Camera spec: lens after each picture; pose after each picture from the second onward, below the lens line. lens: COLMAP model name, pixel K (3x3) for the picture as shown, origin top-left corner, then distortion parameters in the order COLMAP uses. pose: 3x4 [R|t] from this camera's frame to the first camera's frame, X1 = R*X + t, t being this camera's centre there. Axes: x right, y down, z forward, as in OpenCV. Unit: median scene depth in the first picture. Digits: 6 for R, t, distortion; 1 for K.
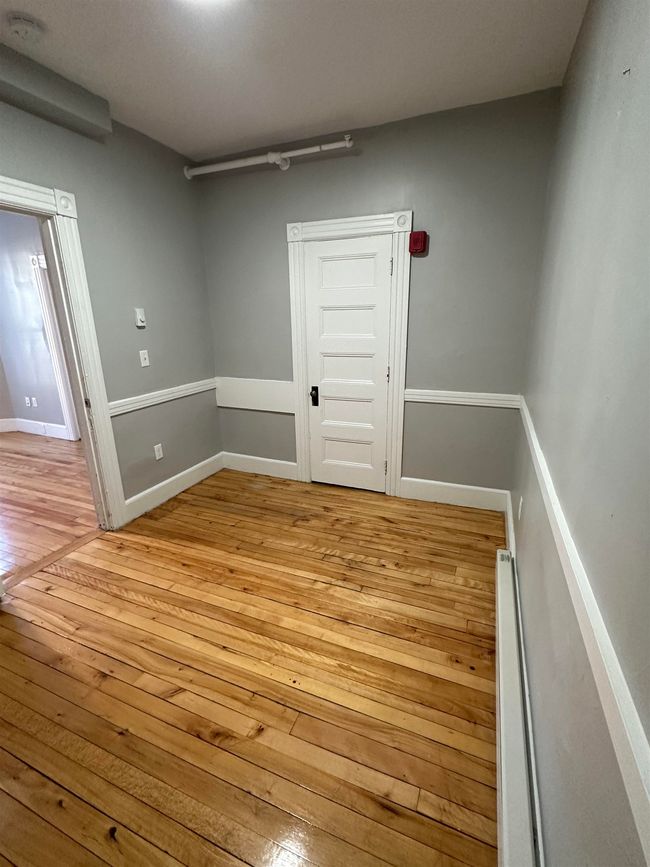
lens RADIAL K [[402.6, 0, 320.6], [0, 402.6, 436.7], [0, 0, 1]] dist [0.004884, 0.002101]
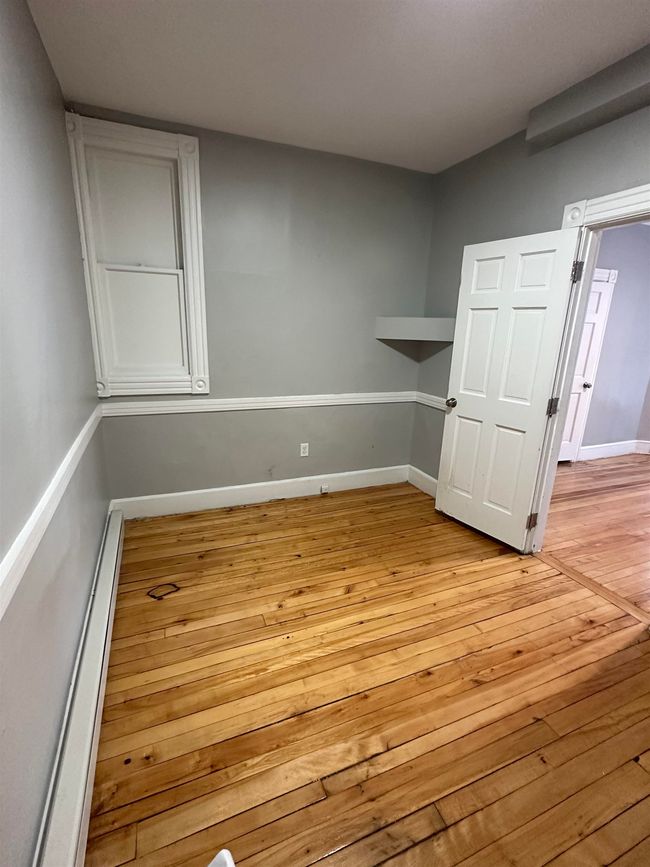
lens RADIAL K [[402.6, 0, 323.2], [0, 402.6, 433.4], [0, 0, 1]] dist [0.004884, 0.002101]
pose [[-0.710666, 0.172319, -0.682100, 0.475198], [-0.225984, 0.862247, 0.453278, -0.381870], [0.666247, 0.476273, -0.573828, 1.251587]]
